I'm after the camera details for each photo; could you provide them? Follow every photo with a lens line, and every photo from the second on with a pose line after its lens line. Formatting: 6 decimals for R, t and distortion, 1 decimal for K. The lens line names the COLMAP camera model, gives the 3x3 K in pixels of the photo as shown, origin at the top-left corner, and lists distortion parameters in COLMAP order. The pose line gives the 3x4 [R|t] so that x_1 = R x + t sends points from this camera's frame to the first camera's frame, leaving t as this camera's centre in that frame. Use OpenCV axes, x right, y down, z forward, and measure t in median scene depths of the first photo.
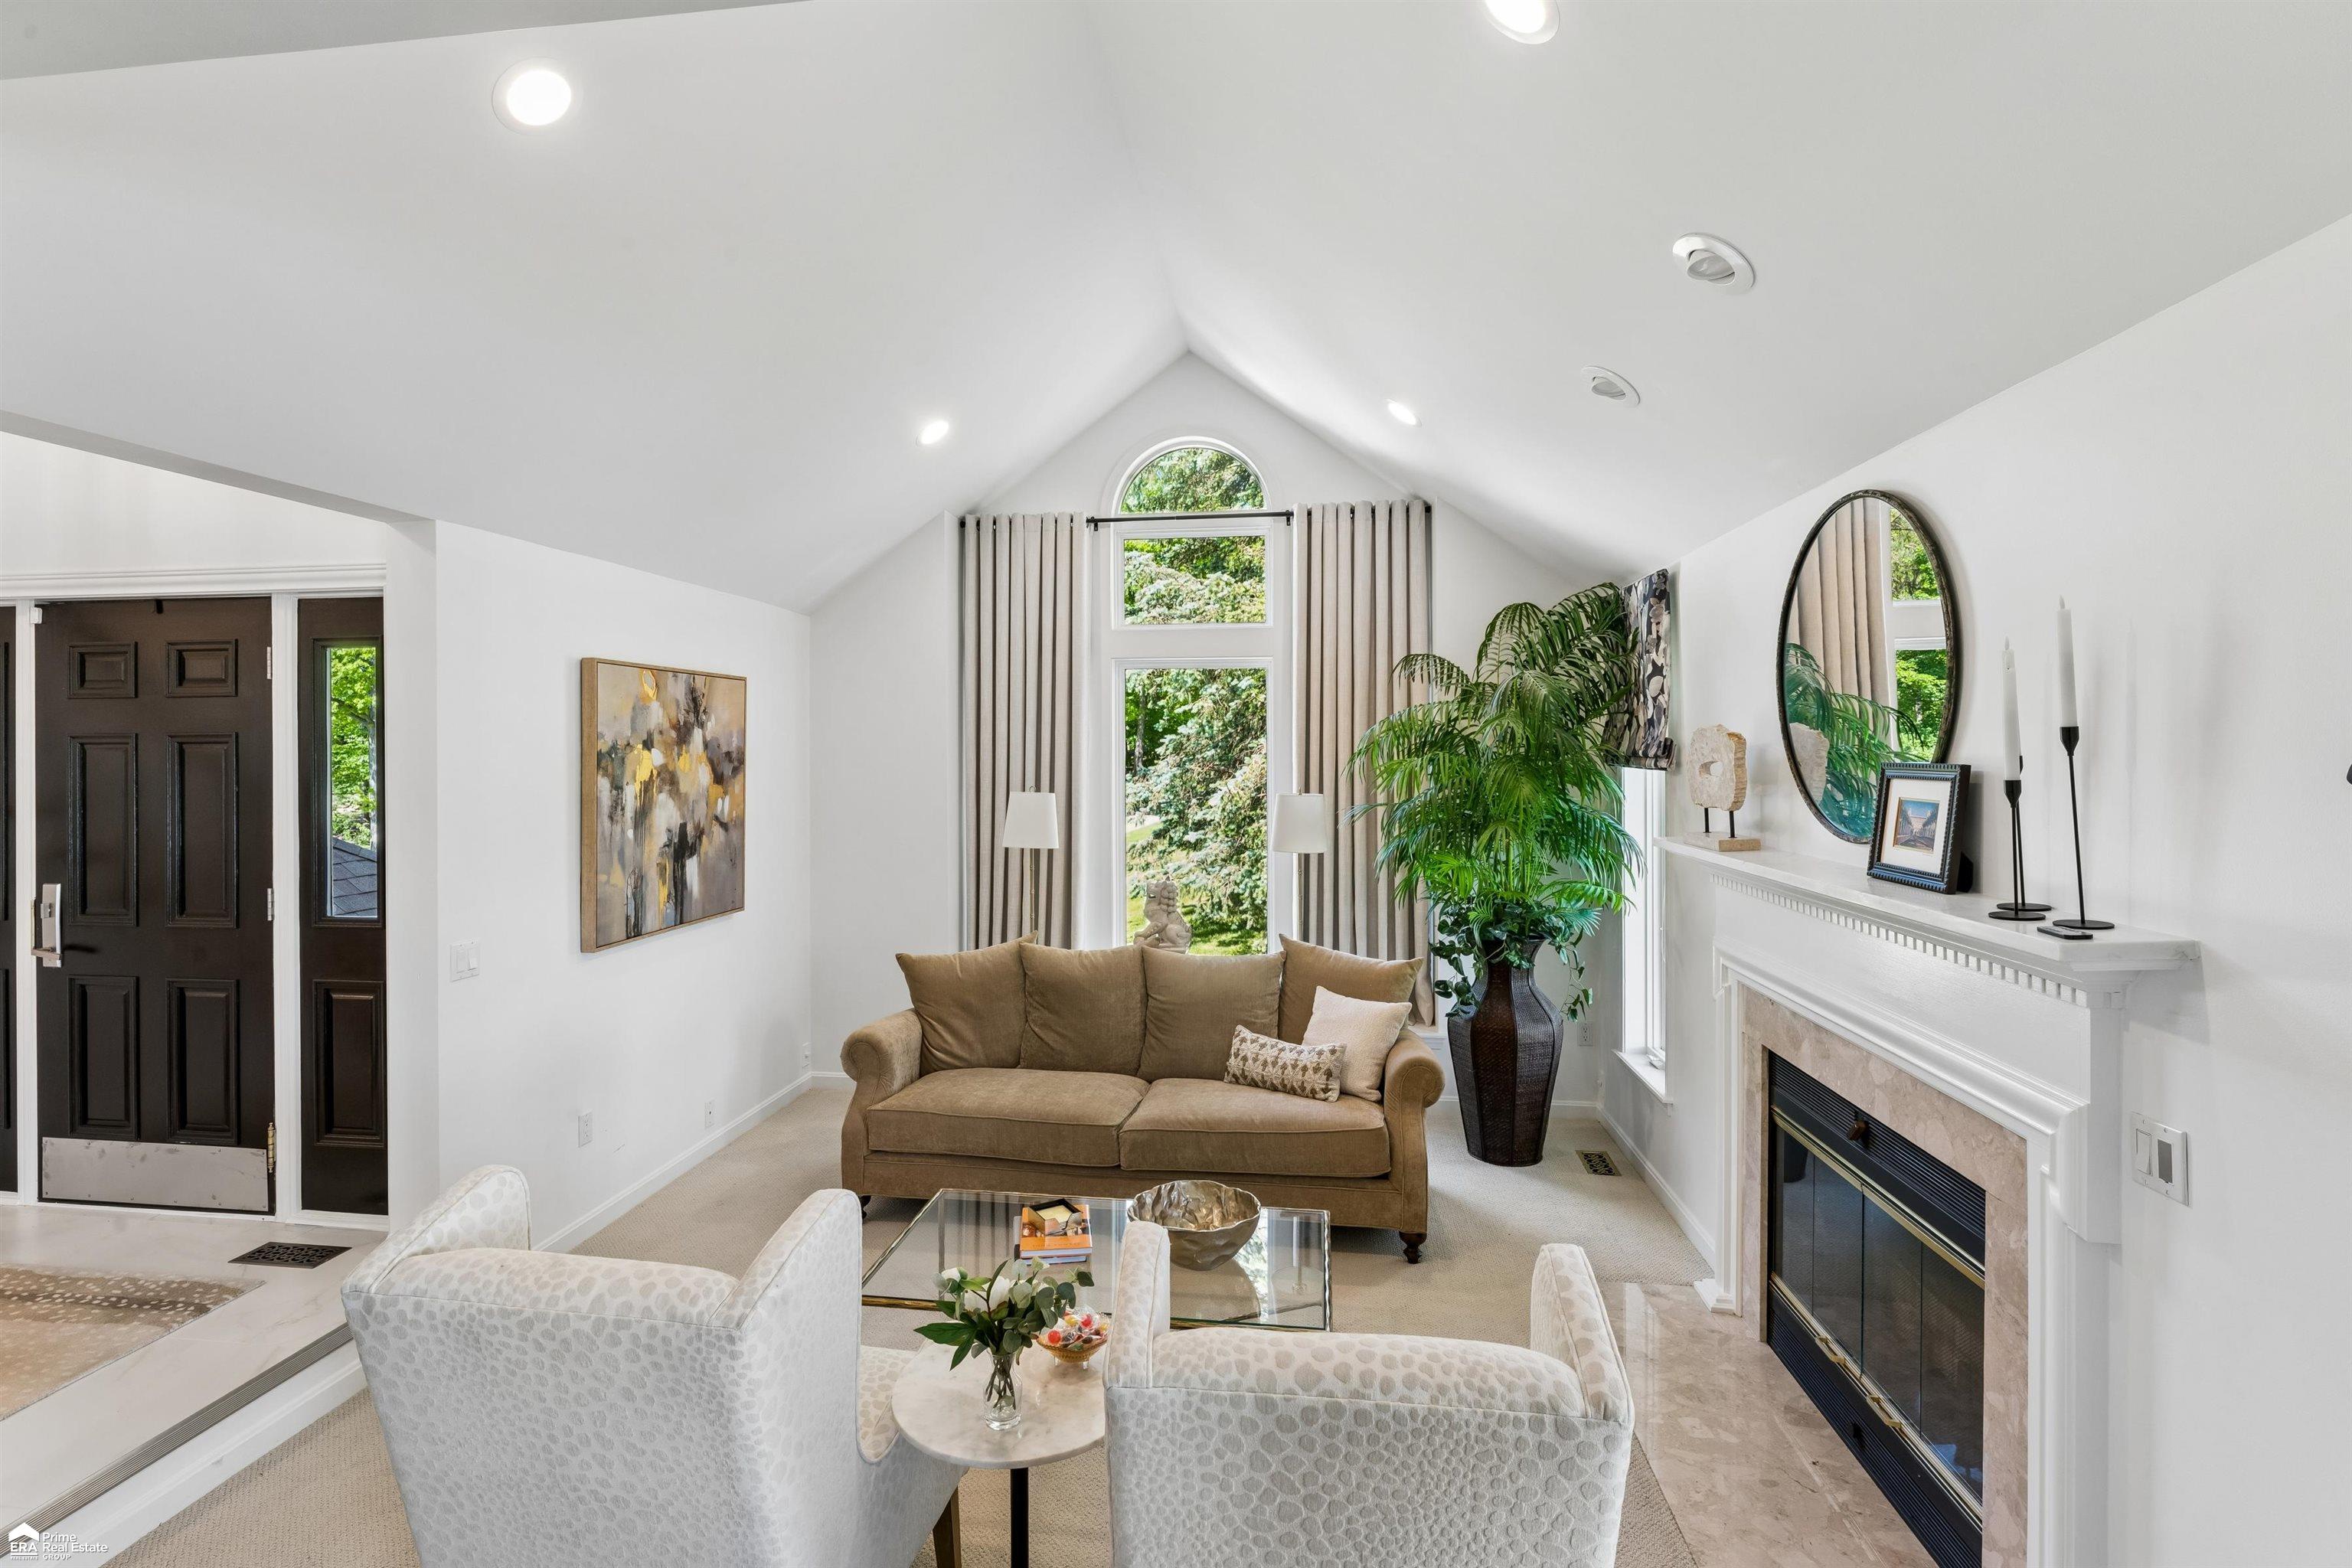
lens RADIAL K [[1116.6, 0, 1167.7], [0, 1116.6, 762.8], [0, 0, 1]] dist [-0.001873, -0.000563]
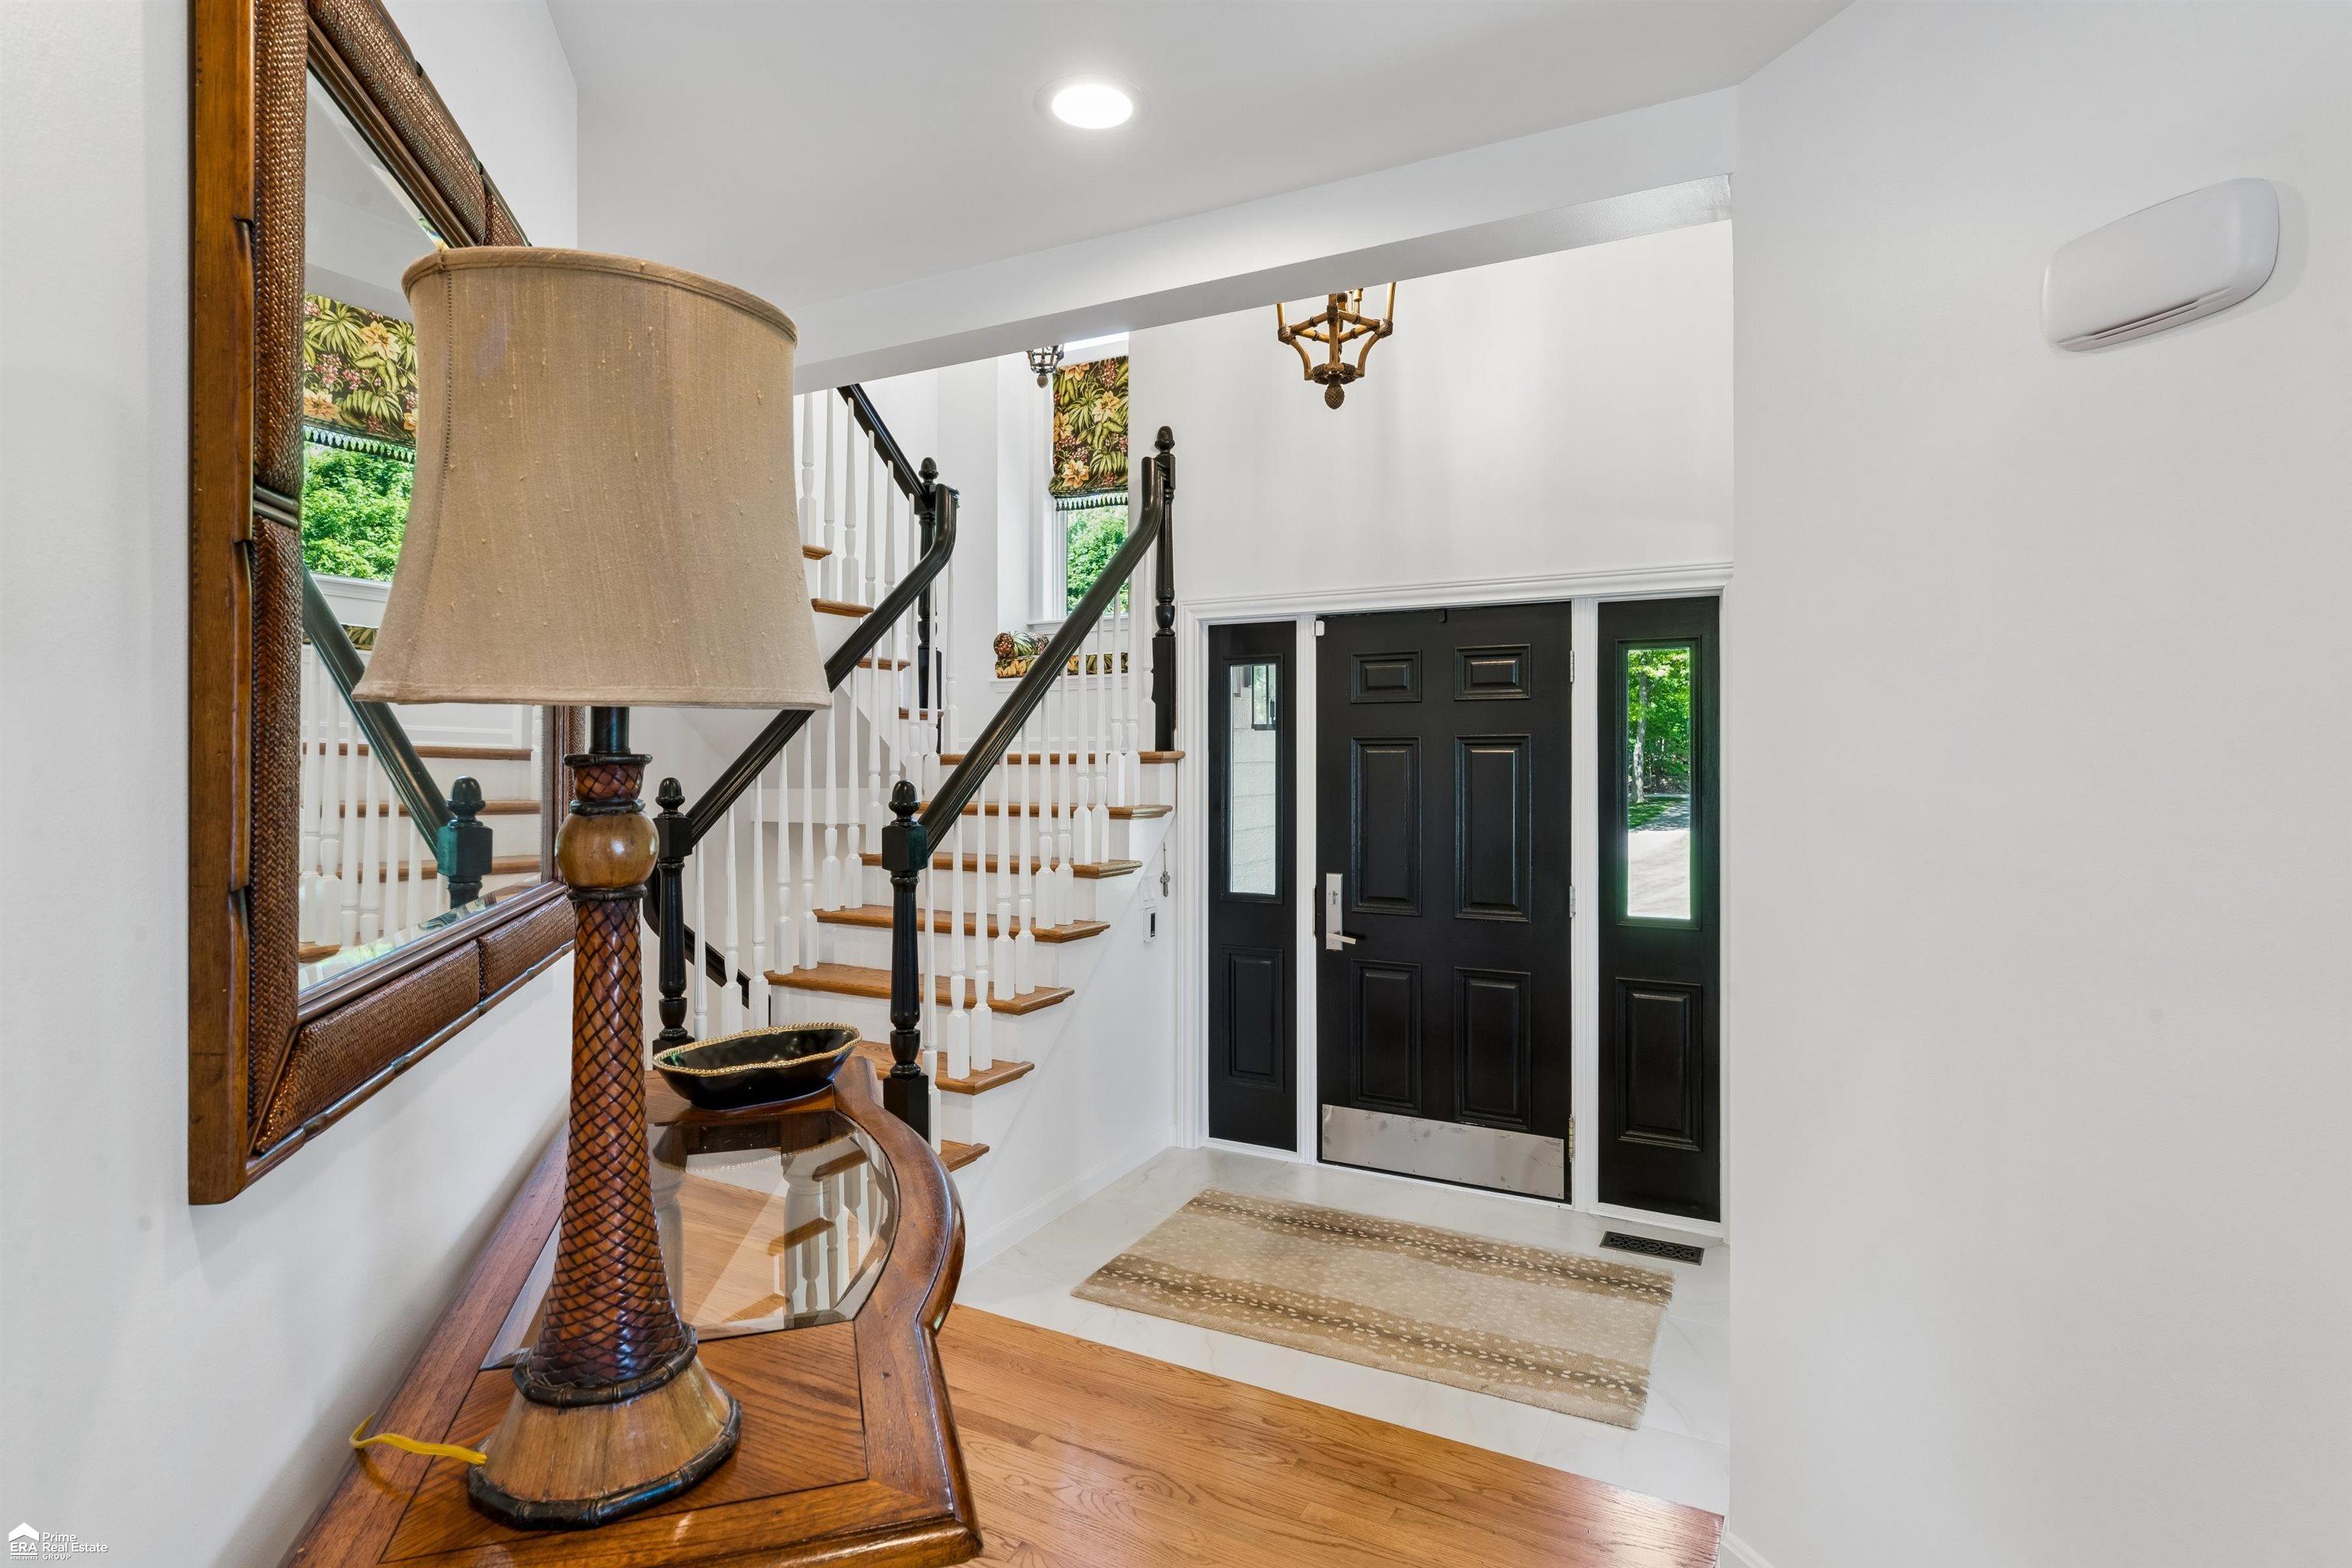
lens RADIAL K [[1221.1, 0, 1176.0], [0, 1221.1, 784.0], [0, 0, 1]] dist [0.000725, 0.000140]
pose [[0.936029, 0.011086, -0.351749, -0.748945], [-0.007642, 0.999908, 0.011180, 0.008619], [0.351841, -0.007776, 0.936027, -0.179552]]
